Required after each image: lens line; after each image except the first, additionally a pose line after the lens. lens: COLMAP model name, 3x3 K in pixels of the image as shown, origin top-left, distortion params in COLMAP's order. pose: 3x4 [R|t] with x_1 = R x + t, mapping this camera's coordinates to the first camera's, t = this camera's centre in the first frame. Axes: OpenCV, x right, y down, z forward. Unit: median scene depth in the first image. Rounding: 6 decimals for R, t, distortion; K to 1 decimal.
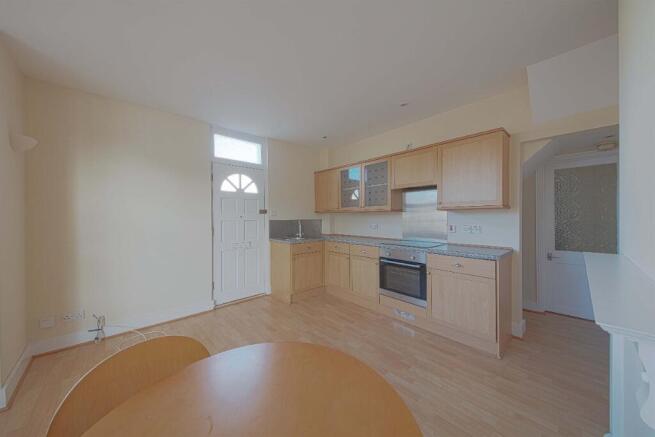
lens RADIAL K [[230.1, 0, 325.7], [0, 230.1, 218.9], [0, 0, 1]] dist [0.000144, -0.000074]
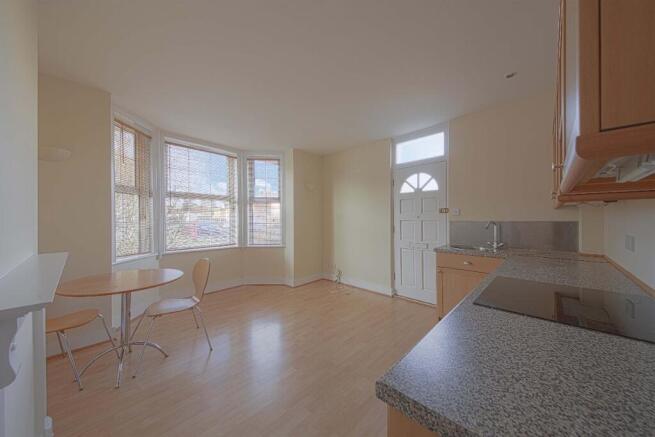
lens RADIAL K [[230.1, 0, 325.7], [0, 230.1, 218.9], [0, 0, 1]] dist [0.000144, -0.000074]
pose [[0.010523, 0.009605, -0.999899, 0.619396], [0.001530, 0.999953, 0.009622, -0.010451], [0.999943, -0.001631, 0.010507, 0.603772]]
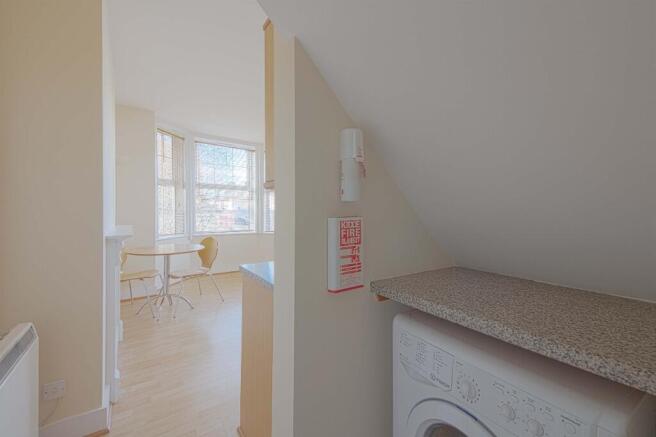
lens RADIAL K [[274.3, 0, 329.2], [0, 274.3, 213.2], [0, 0, 1]] dist [0.012565, 0.000089]
pose [[-0.170834, 0.009962, -0.985249, 0.913236], [0.005838, 0.999942, 0.009099, 0.027973], [0.985282, -0.004198, -0.170882, 0.858446]]
